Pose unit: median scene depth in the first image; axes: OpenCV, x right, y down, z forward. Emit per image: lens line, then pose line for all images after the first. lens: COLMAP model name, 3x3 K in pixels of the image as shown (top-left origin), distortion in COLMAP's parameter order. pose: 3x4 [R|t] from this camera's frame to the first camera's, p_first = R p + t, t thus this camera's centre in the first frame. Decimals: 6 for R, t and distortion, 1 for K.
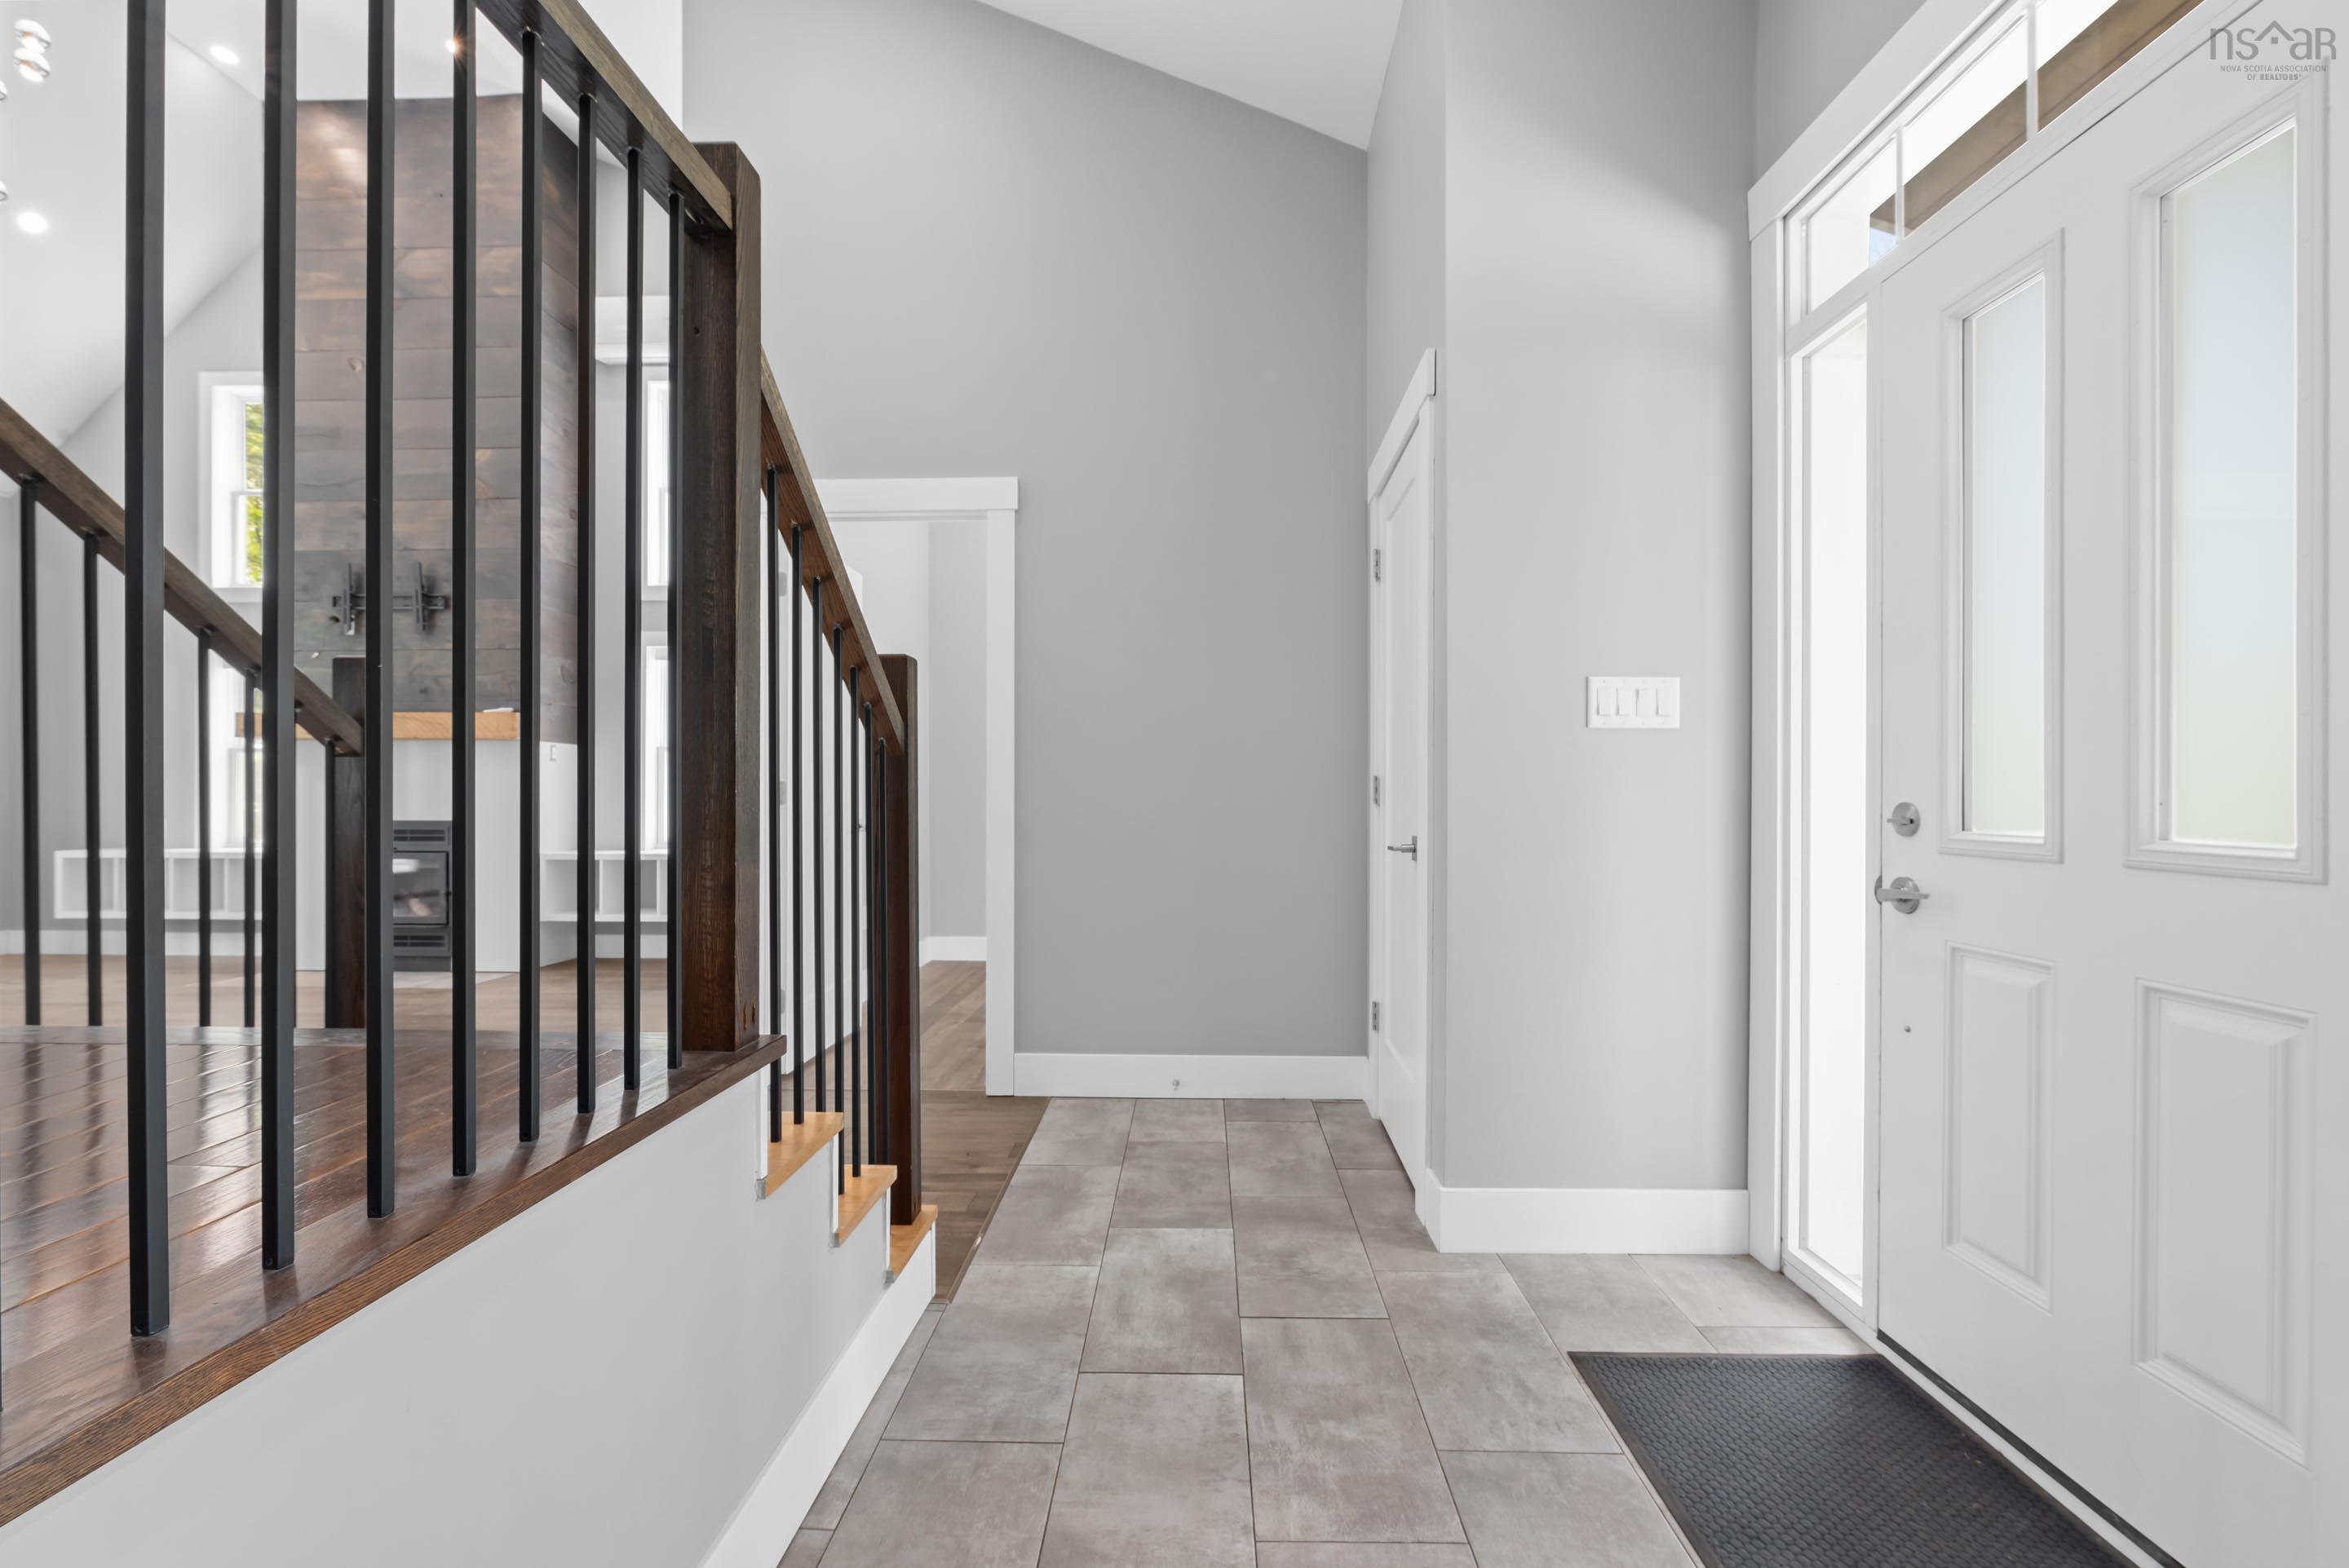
lens RADIAL K [[974.4, 0, 1174.5], [0, 974.4, 784.0], [0, 0, 1]] dist [-0.000134, -0.000006]
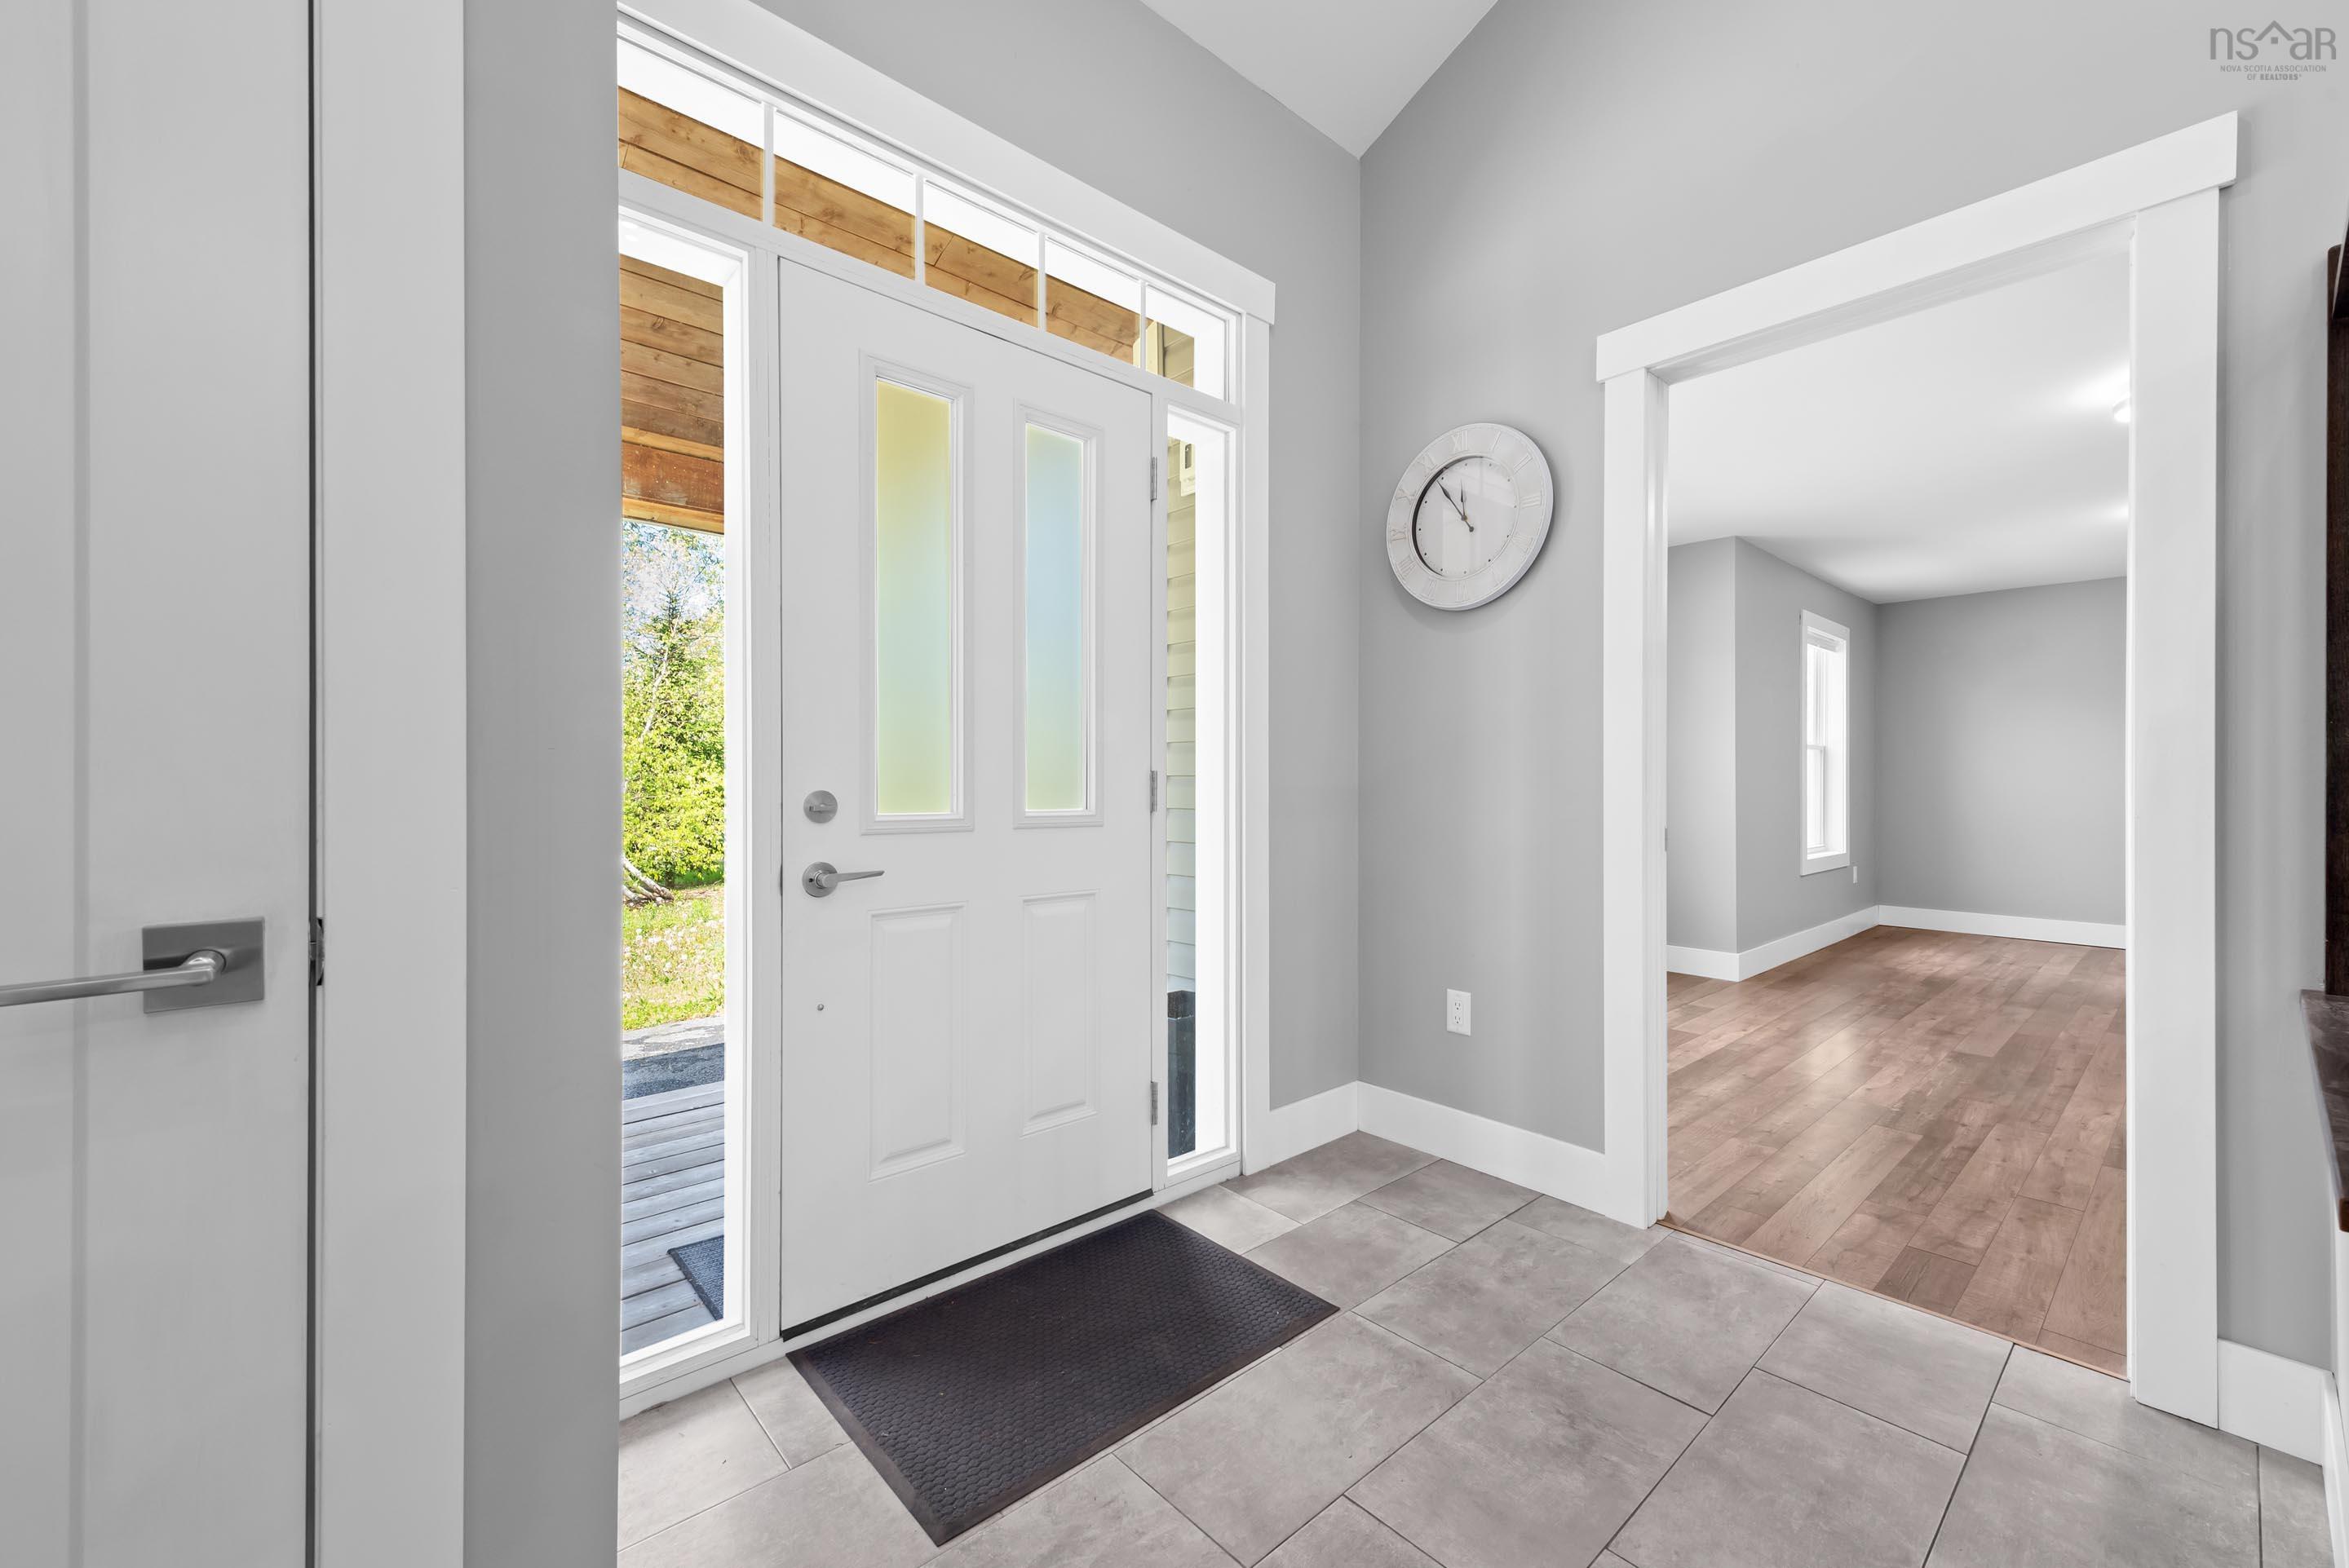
lens RADIAL K [[945.9, 0, 1174.5], [0, 945.9, 784.0], [0, 0, 1]] dist [-0.000850, -0.000121]
pose [[-0.689219, 0.003958, 0.724542, -0.256442], [-0.004338, 0.999945, -0.009589, 0.021454], [-0.724540, -0.009752, -0.689164, 1.506846]]
